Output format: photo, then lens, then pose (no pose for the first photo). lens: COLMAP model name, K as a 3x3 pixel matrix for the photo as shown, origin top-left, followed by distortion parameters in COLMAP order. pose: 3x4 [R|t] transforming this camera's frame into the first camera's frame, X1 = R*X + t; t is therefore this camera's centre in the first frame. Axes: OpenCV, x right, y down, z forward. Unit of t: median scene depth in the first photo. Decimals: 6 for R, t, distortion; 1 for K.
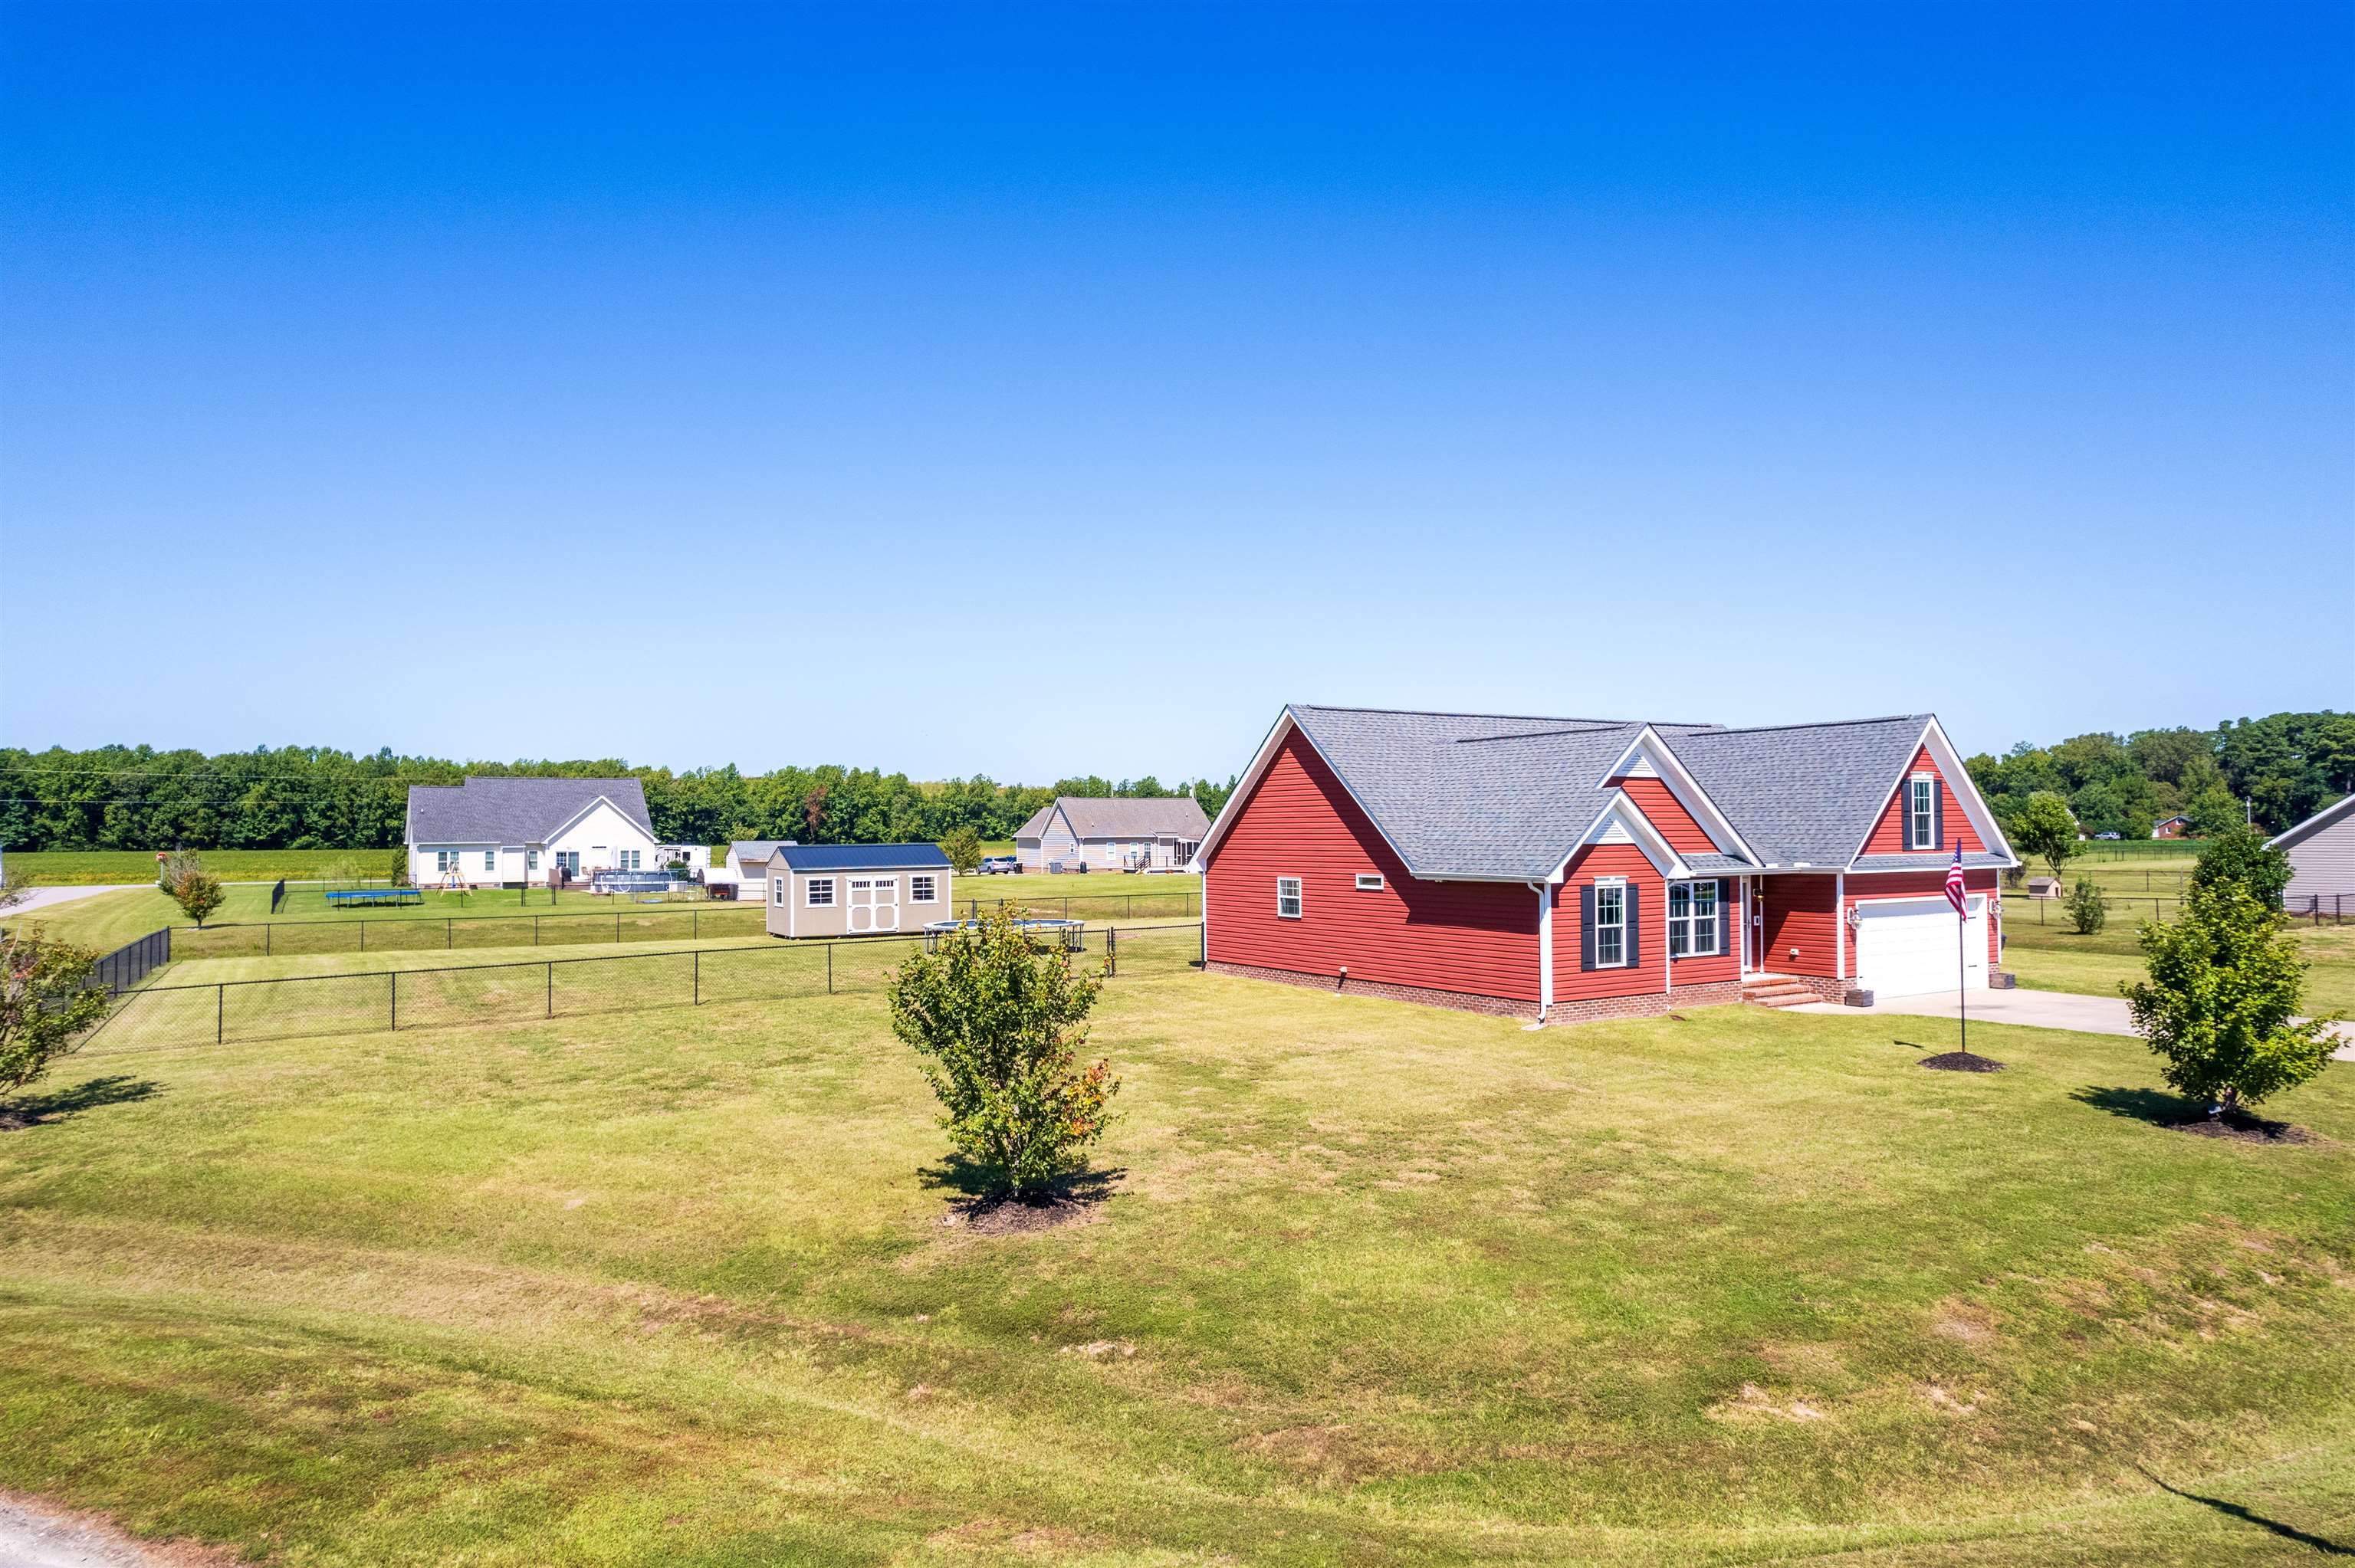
lens RADIAL K [[1480.0, 0, 1174.3], [0, 1480.0, 770.3], [0, 0, 1]] dist [-0.054135, -0.001486]
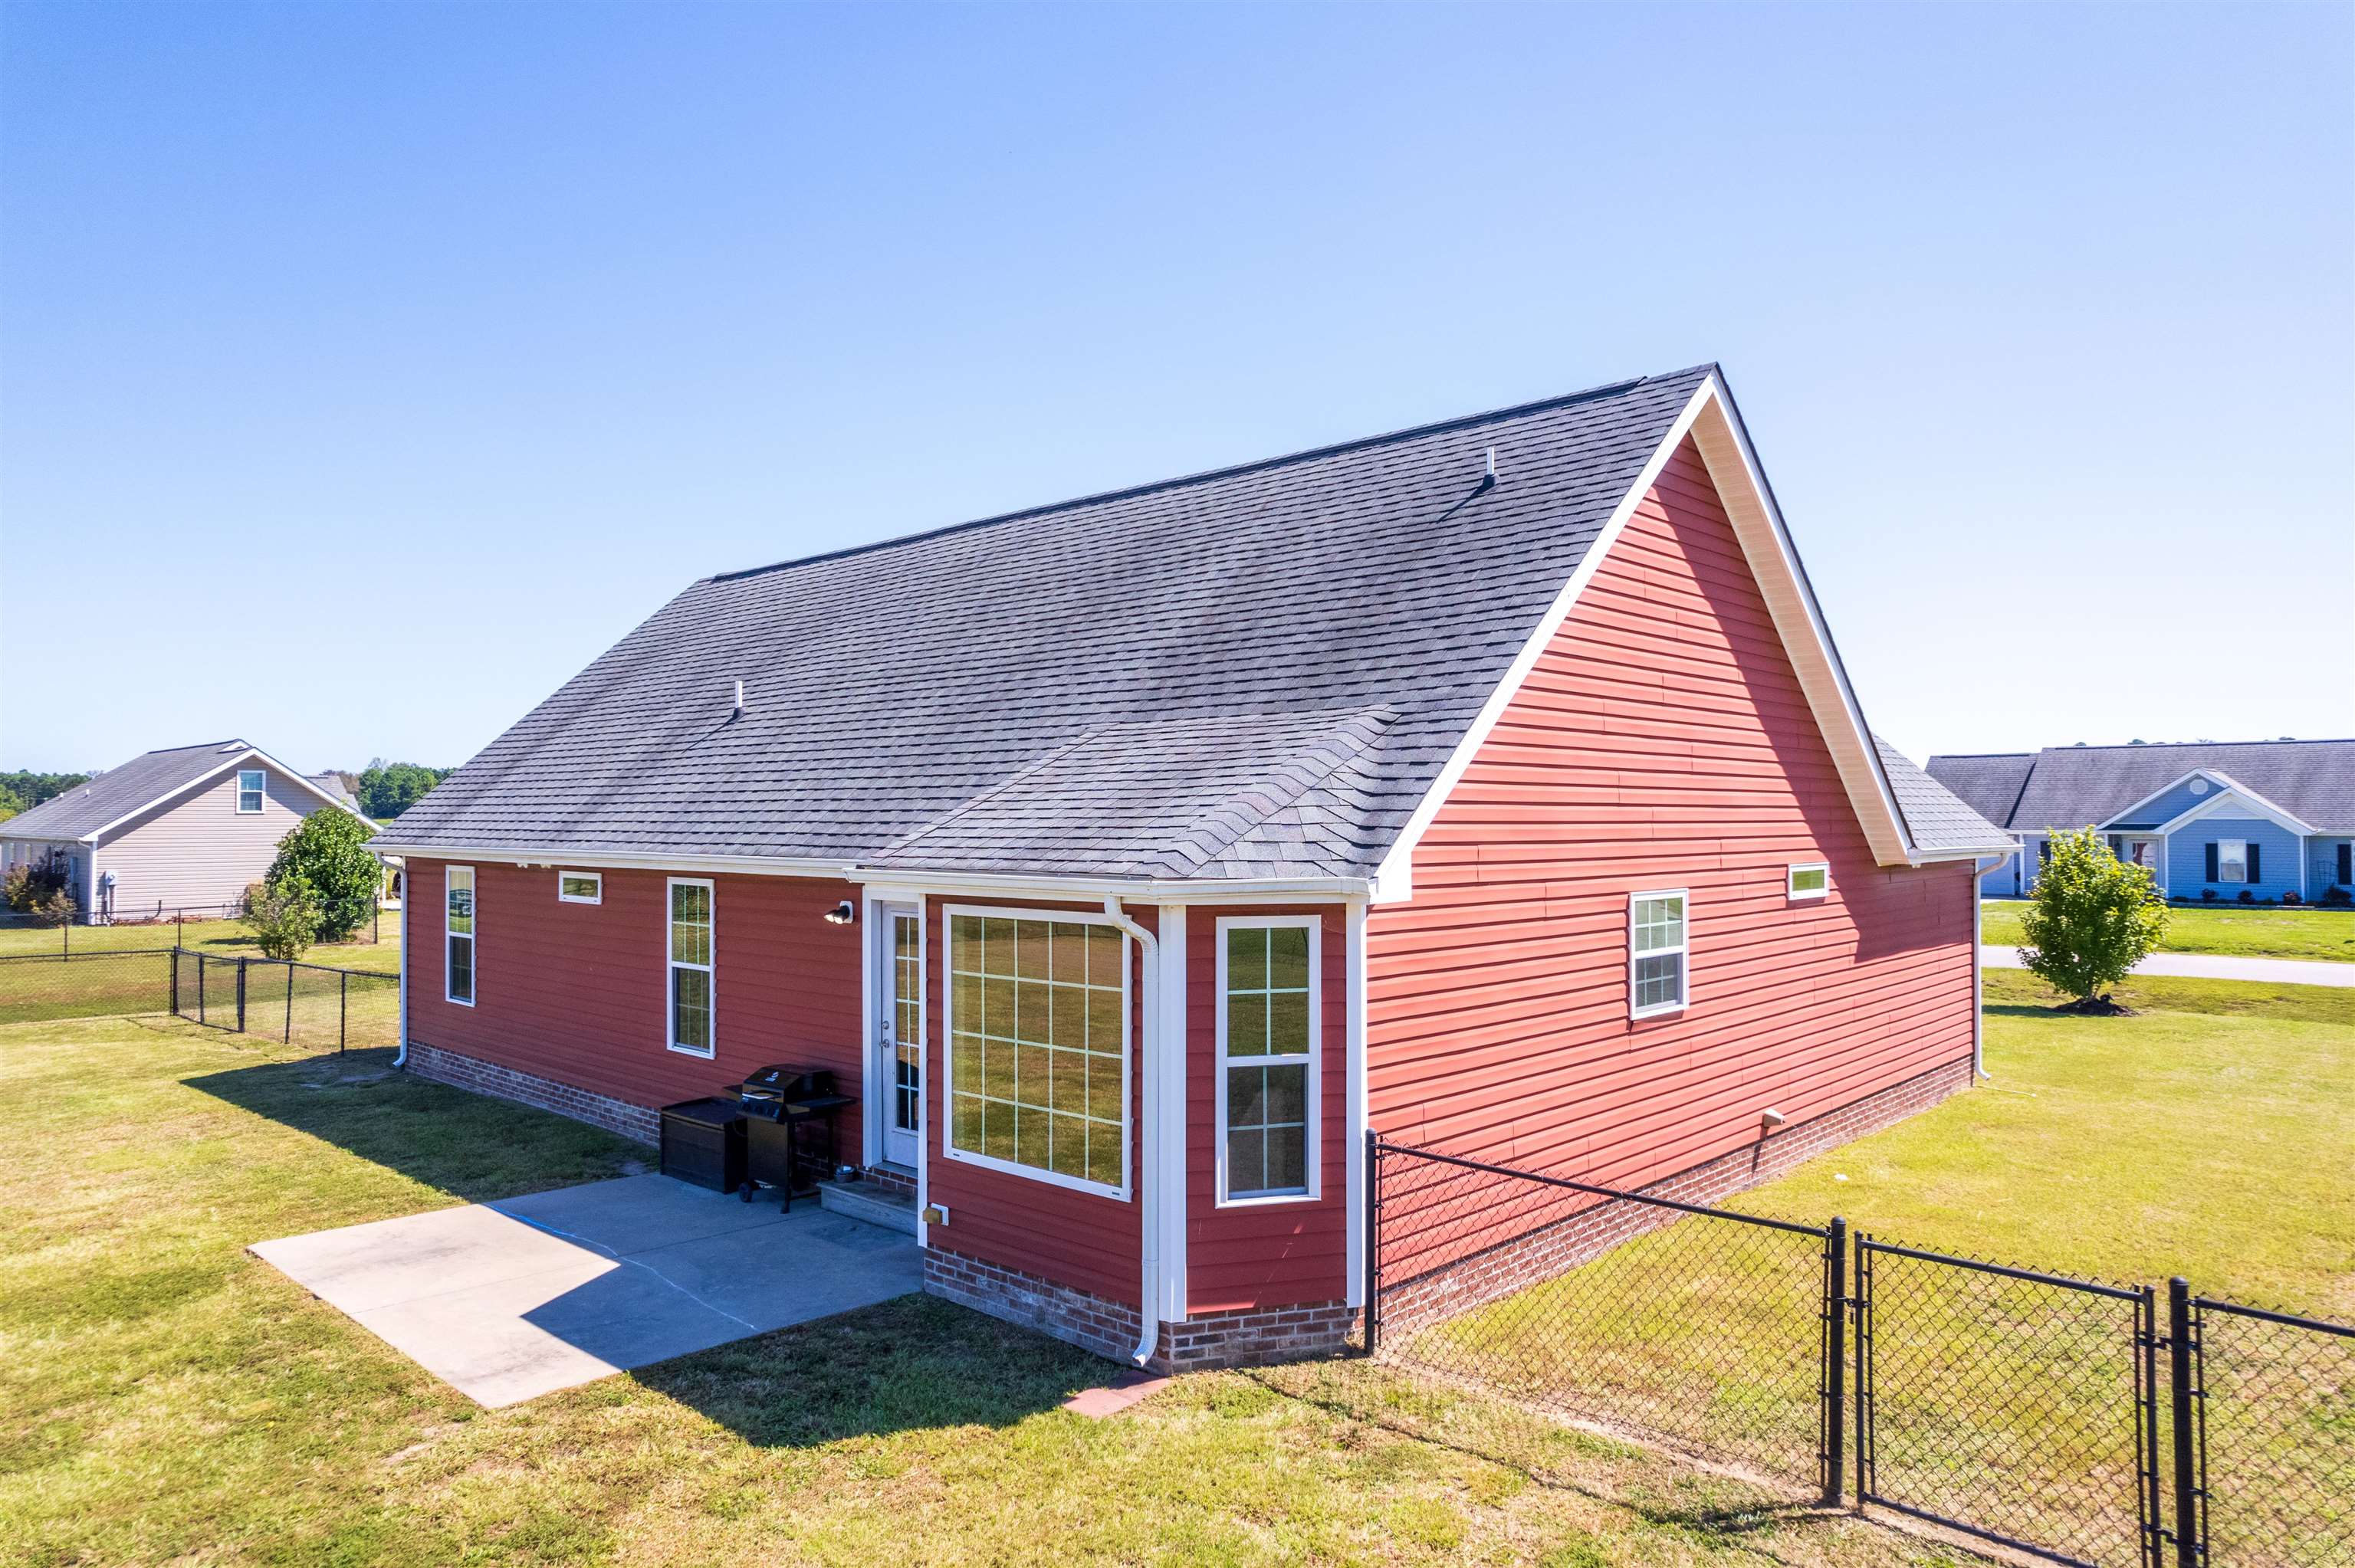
lens RADIAL K [[1517.0, 0, 1167.4], [0, 1517.0, 788.8], [0, 0, 1]] dist [-0.081531, 0.064807]
pose [[-0.268274, 0.026365, 0.962982, -0.216023], [-0.038562, 0.998530, -0.038081, 0.070066], [-0.962571, -0.047350, -0.266863, 1.242731]]
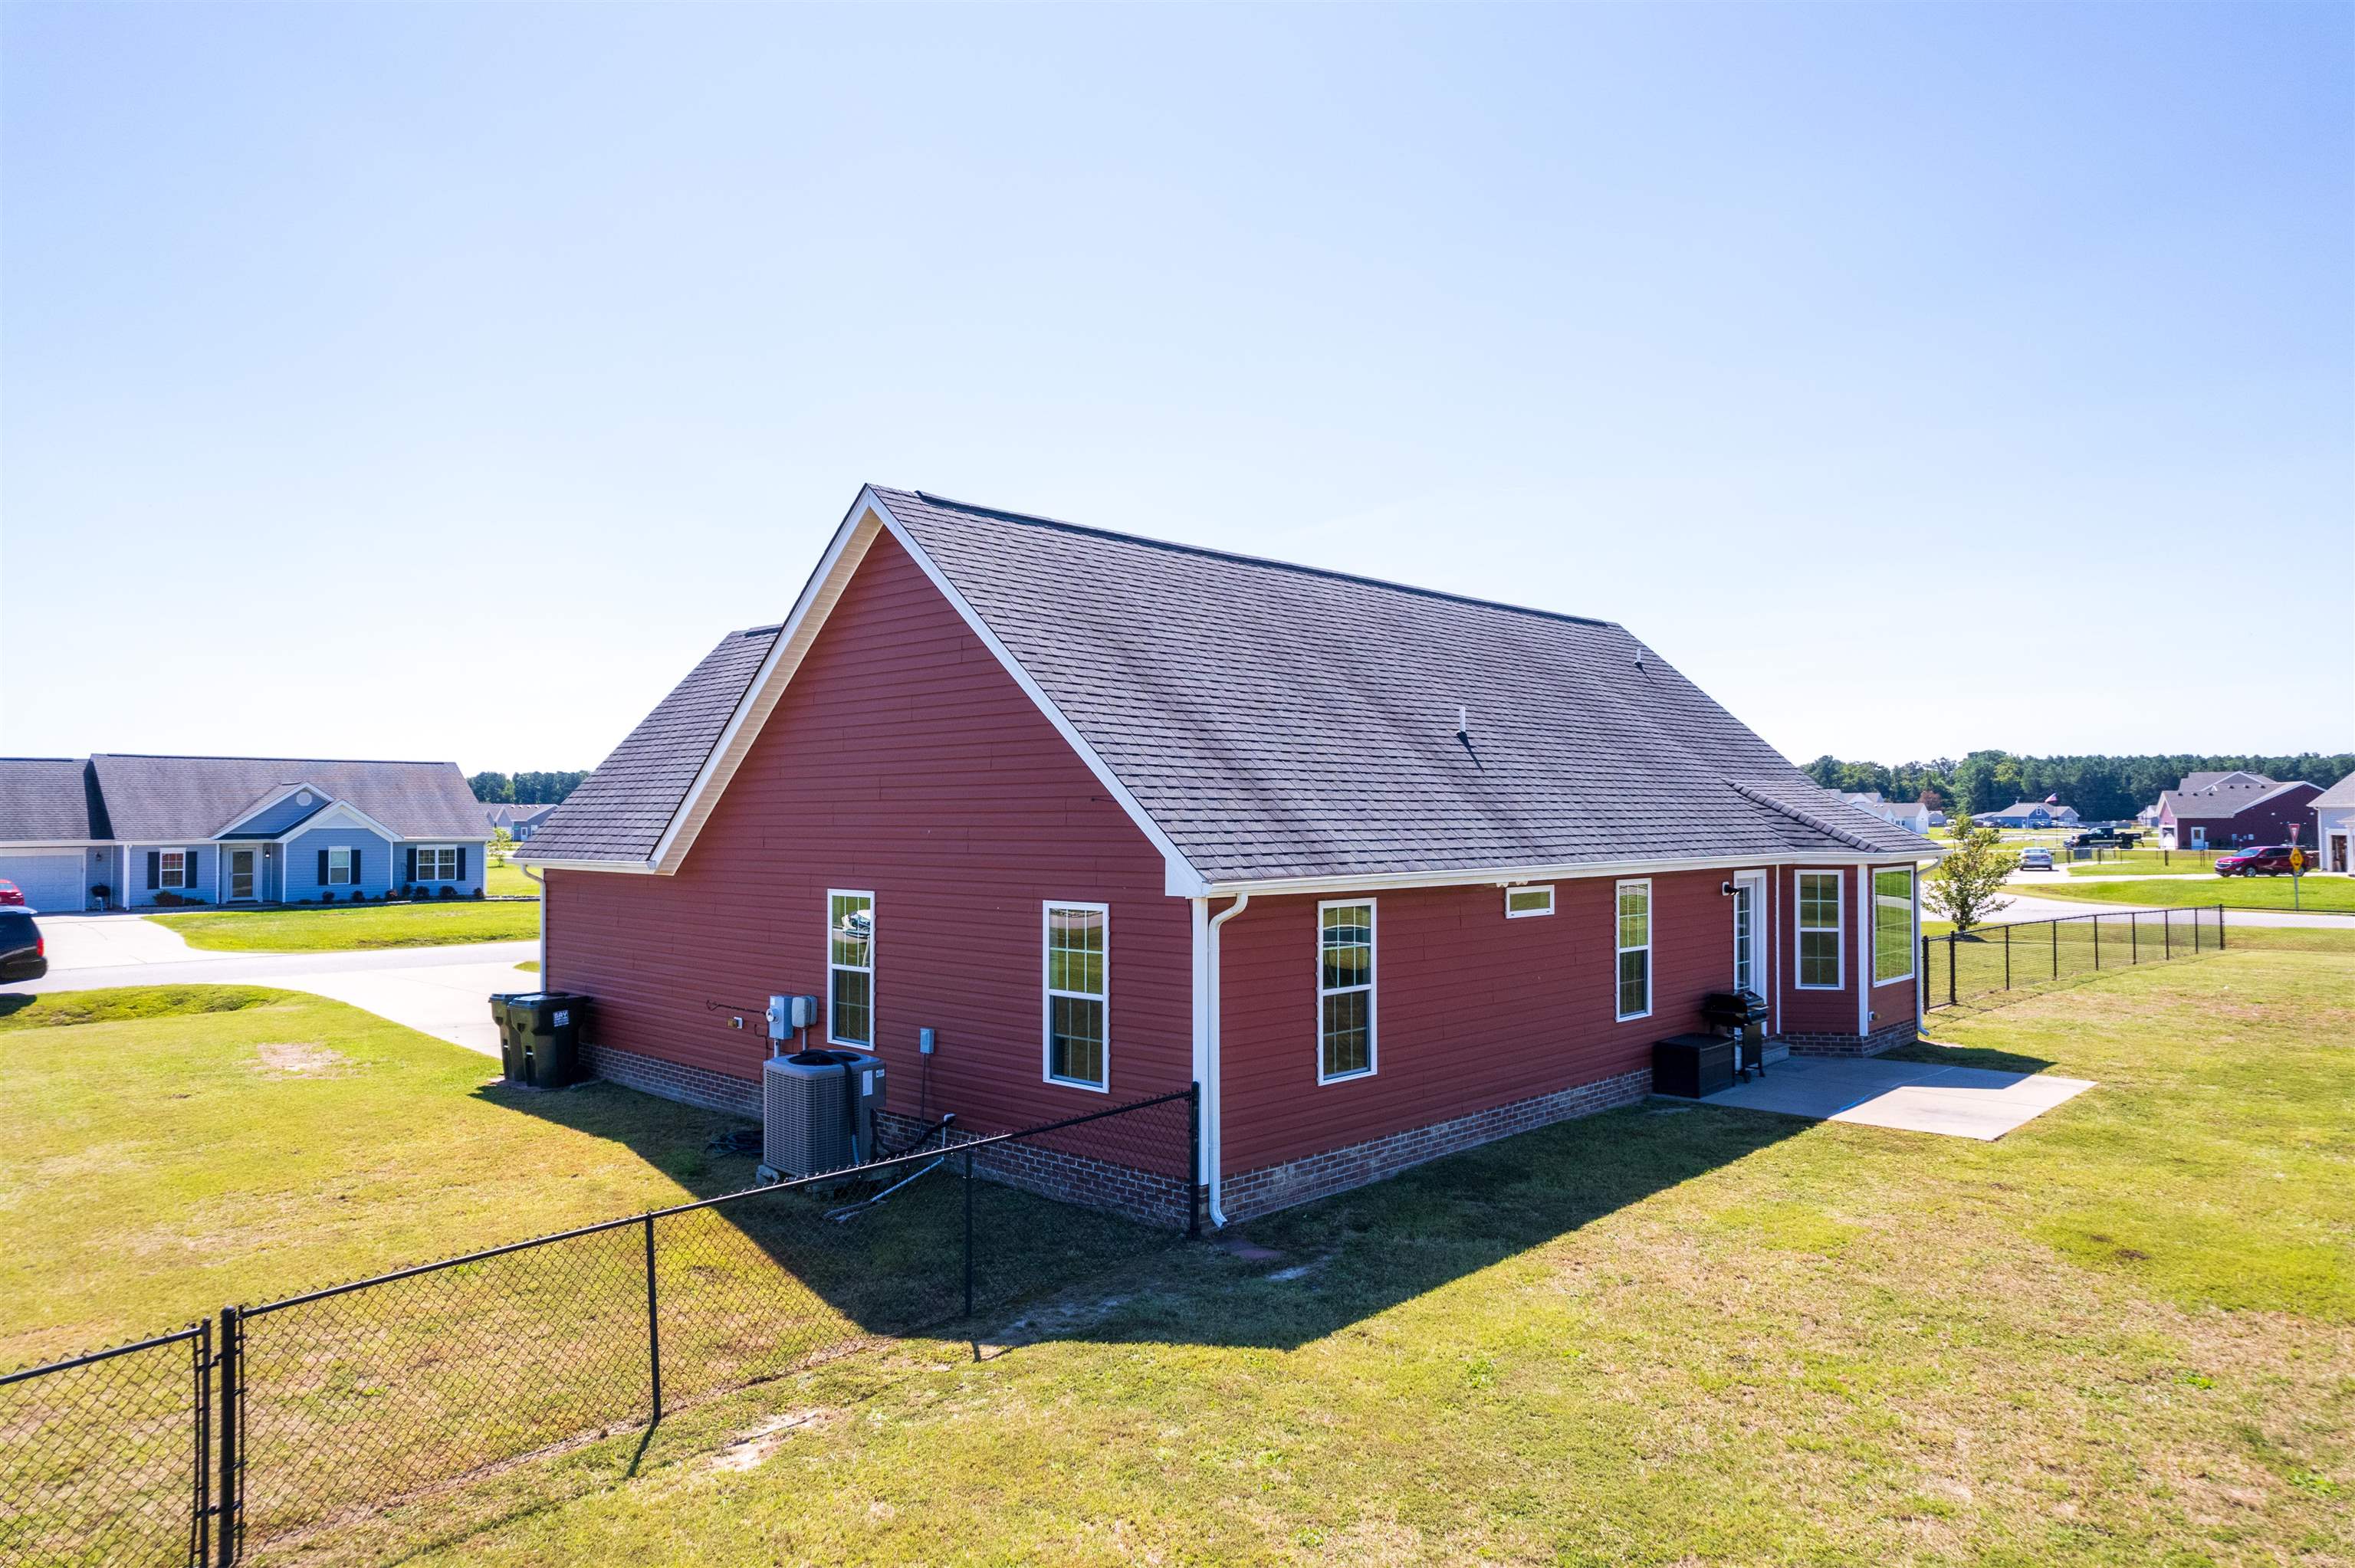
lens RADIAL K [[1508.5, 0, 1171.2], [0, 1508.5, 771.7], [0, 0, 1]] dist [-0.075326, 0.065814]
pose [[-0.967338, 0.002886, -0.253475, 0.495652], [0.021757, 0.997191, -0.071676, 0.080375], [0.252556, -0.074850, -0.964683, 1.715363]]
